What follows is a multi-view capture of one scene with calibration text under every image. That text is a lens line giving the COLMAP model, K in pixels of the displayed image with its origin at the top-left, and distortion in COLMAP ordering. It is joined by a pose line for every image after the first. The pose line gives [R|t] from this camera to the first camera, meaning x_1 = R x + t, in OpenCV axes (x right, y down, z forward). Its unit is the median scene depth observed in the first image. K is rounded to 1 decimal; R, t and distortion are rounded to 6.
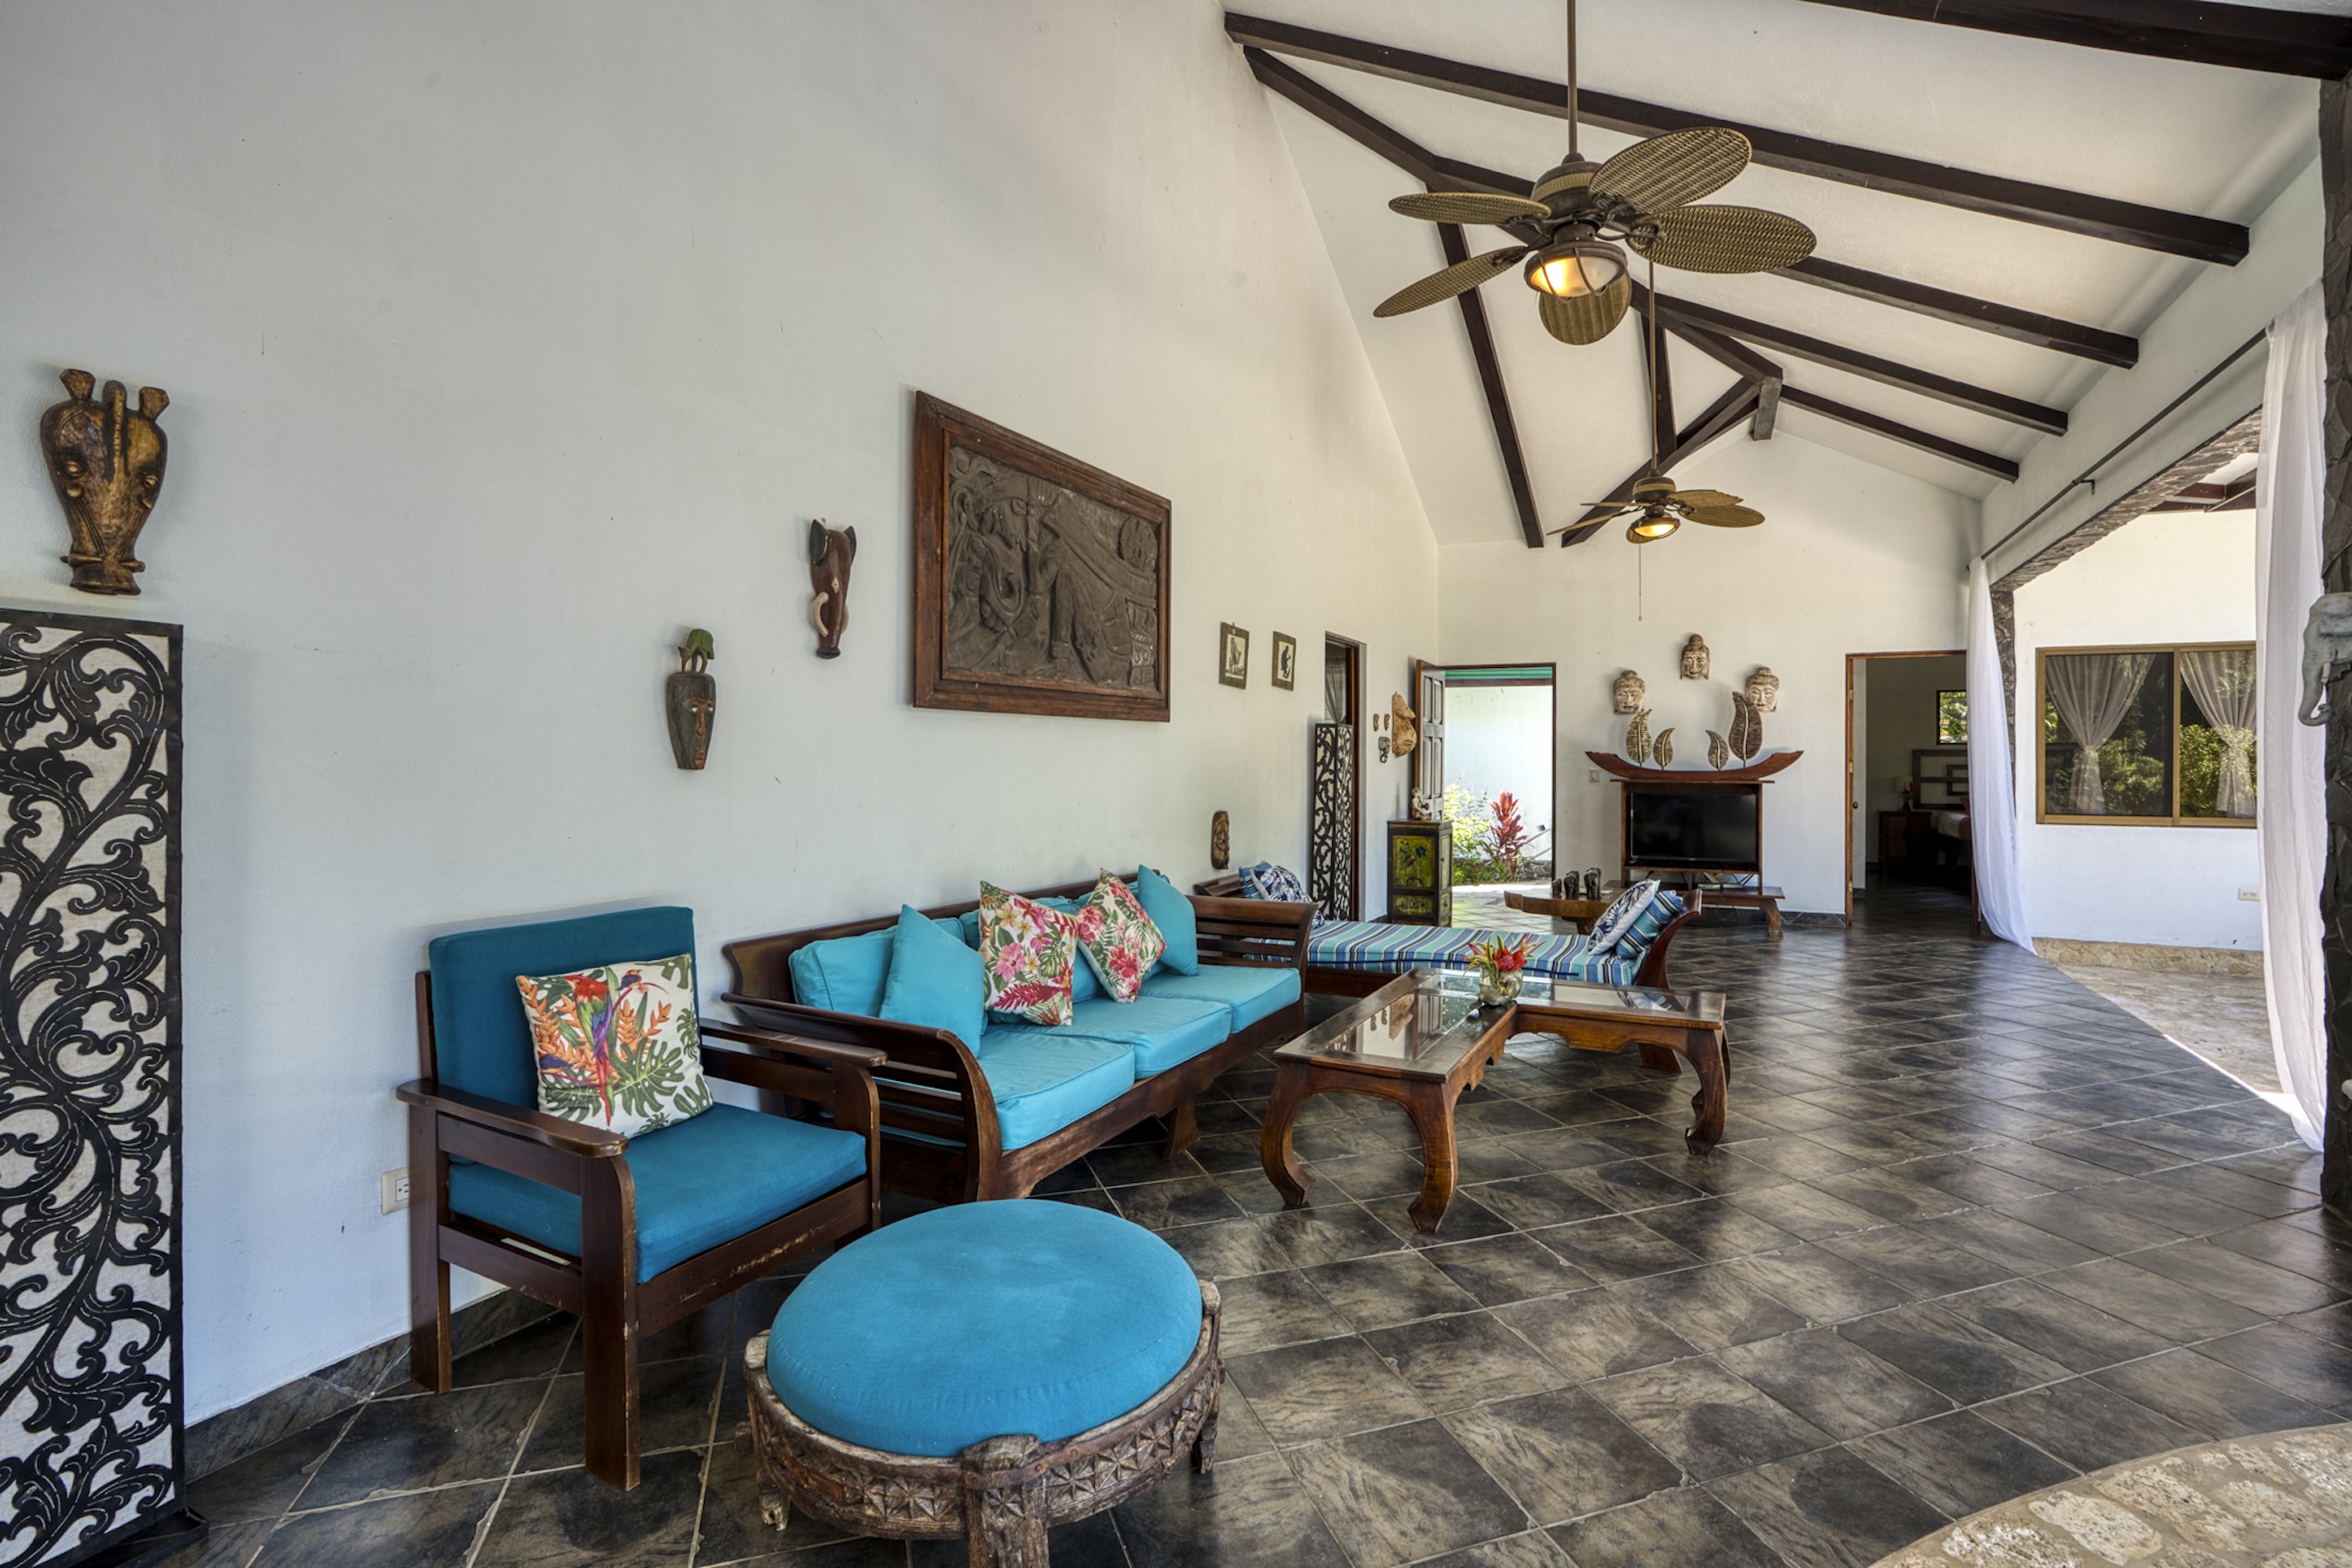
lens RADIAL K [[1105.7, 0, 1173.7], [0, 1105.7, 753.2], [0, 0, 1]] dist [-0.054558, 0.017733]
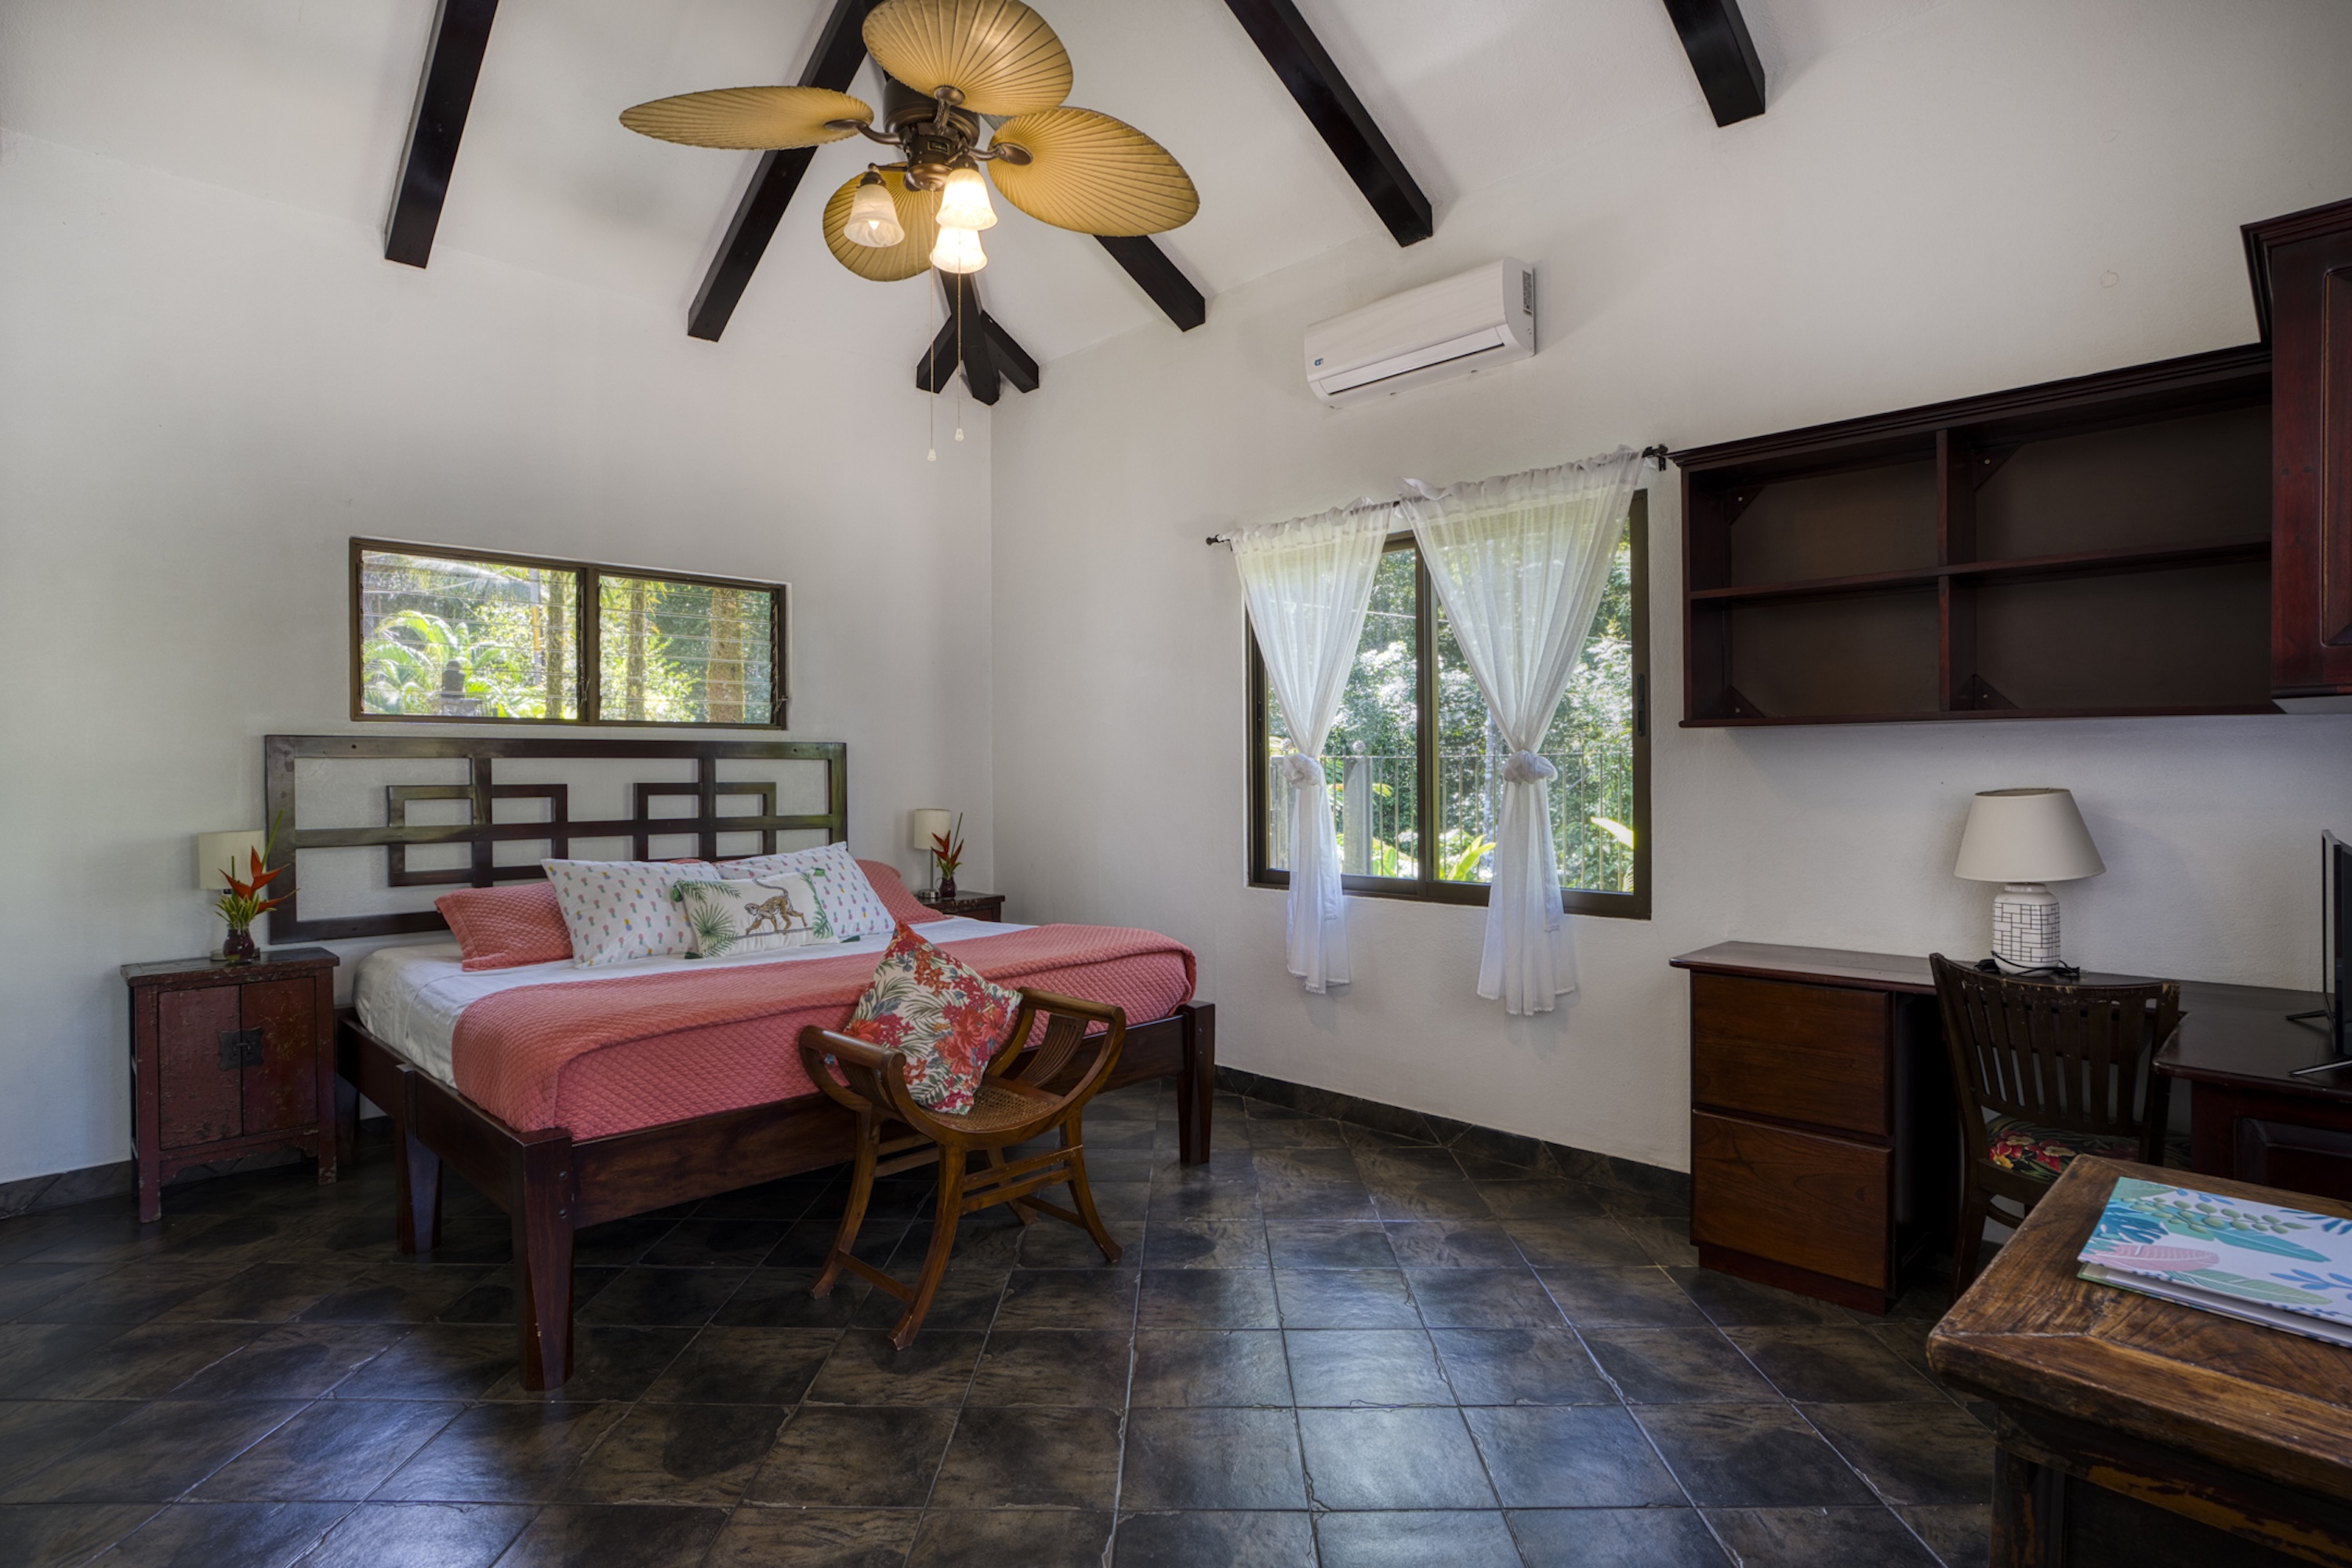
lens RADIAL K [[1198.5, 0, 1159.6], [0, 1198.5, 795.1], [0, 0, 1]] dist [-0.004523, 0.008862]
pose [[0.337004, -0.017954, 0.941332, 0.472785], [0.000427, 0.999821, 0.018917, 0.006908], [-0.941503, -0.005973, 0.336952, 0.682438]]
